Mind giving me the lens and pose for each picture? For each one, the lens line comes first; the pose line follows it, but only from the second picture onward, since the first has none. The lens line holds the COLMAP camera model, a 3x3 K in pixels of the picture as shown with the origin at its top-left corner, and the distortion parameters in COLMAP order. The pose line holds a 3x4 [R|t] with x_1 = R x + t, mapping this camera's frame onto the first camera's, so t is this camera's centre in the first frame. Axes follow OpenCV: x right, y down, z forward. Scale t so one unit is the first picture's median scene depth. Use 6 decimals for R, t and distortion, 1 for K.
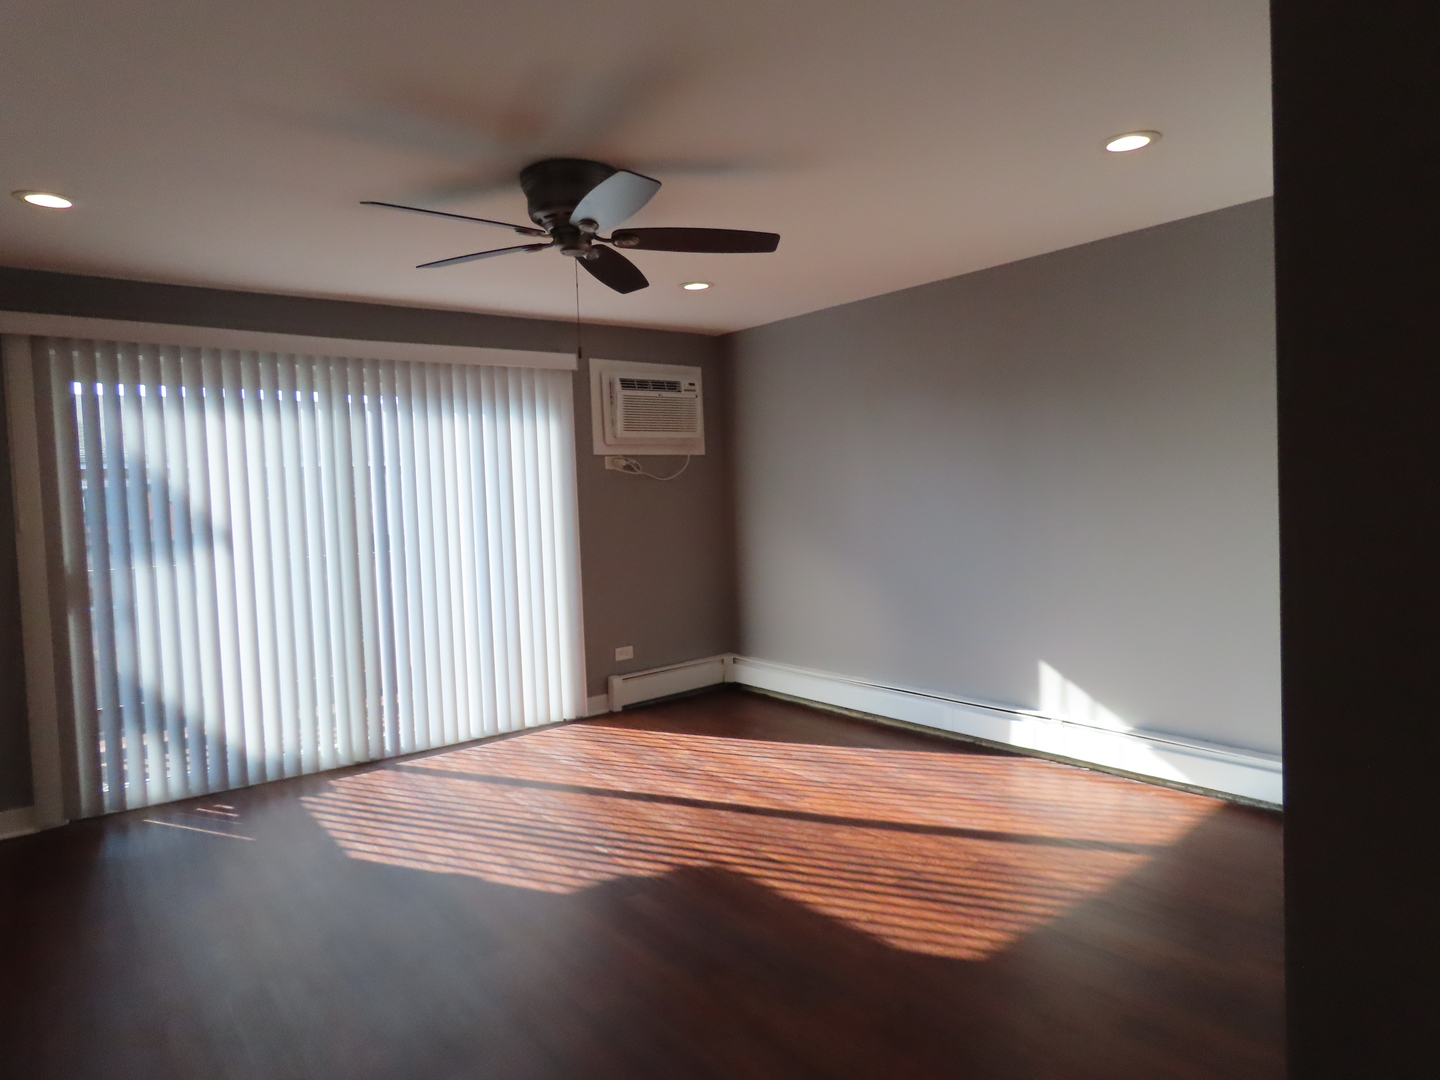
lens RADIAL K [[903.1, 0, 719.1], [0, 903.1, 541.7], [0, 0, 1]] dist [-0.013705, 0.002720]
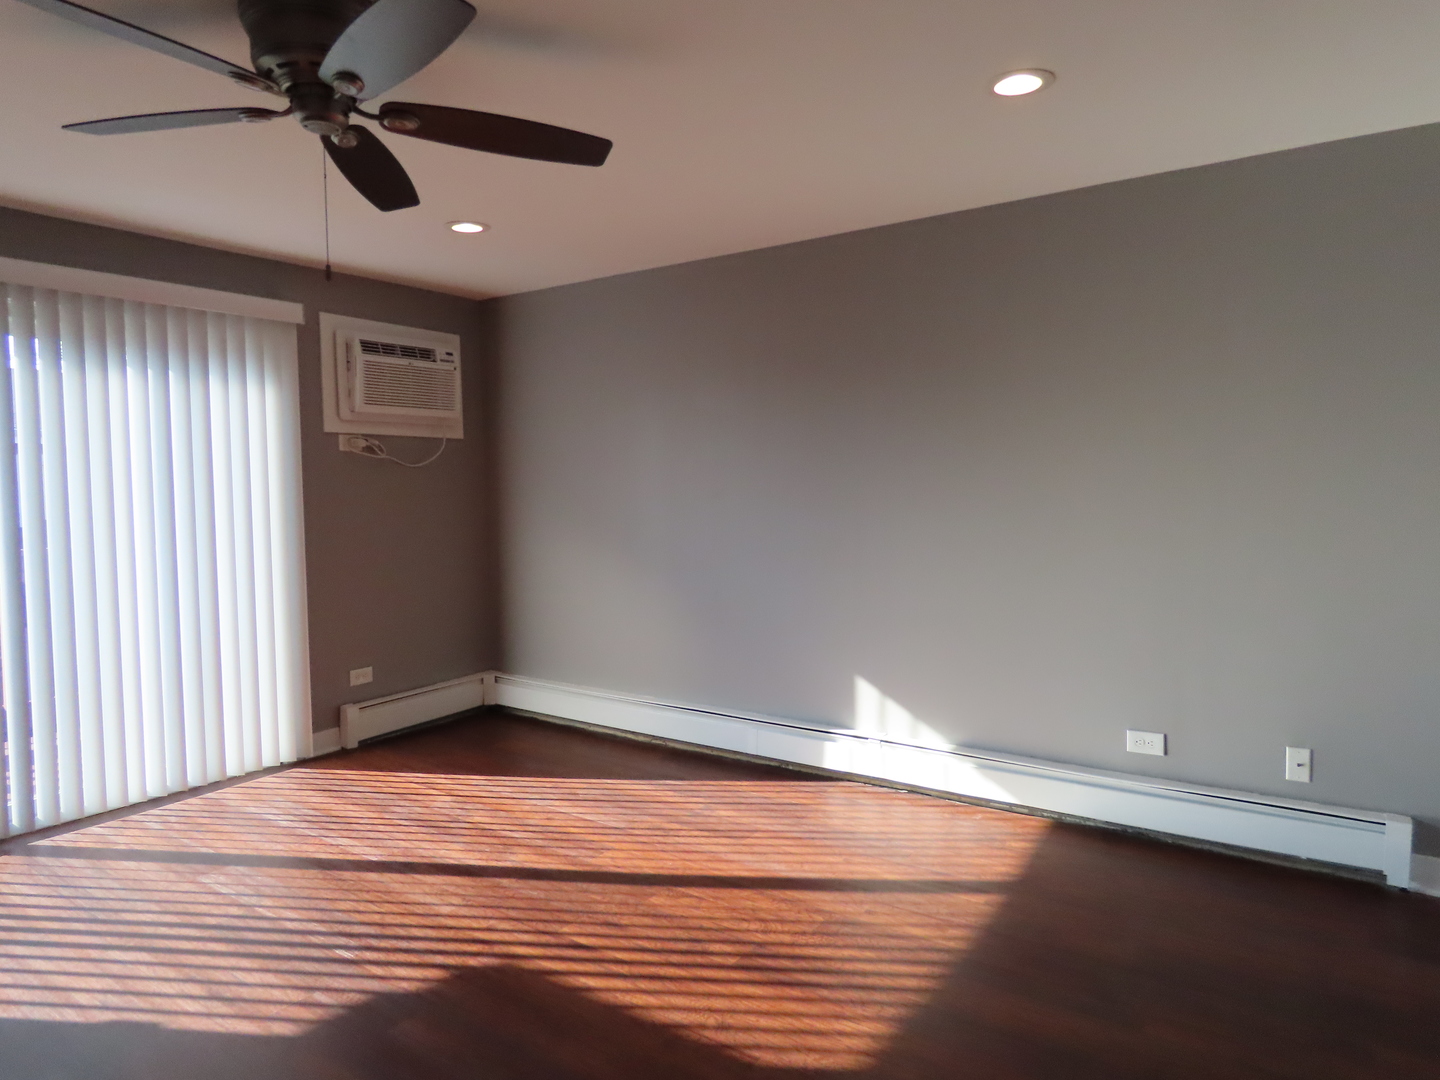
lens RADIAL K [[903.1, 0, 724.8], [0, 903.1, 542.2], [0, 0, 1]] dist [-0.013705, 0.002720]
pose [[0.955276, 0.010870, 0.295515, -0.047037], [-0.011065, 0.999938, -0.001011, -0.000736], [-0.295508, -0.002304, 0.955338, 0.175666]]
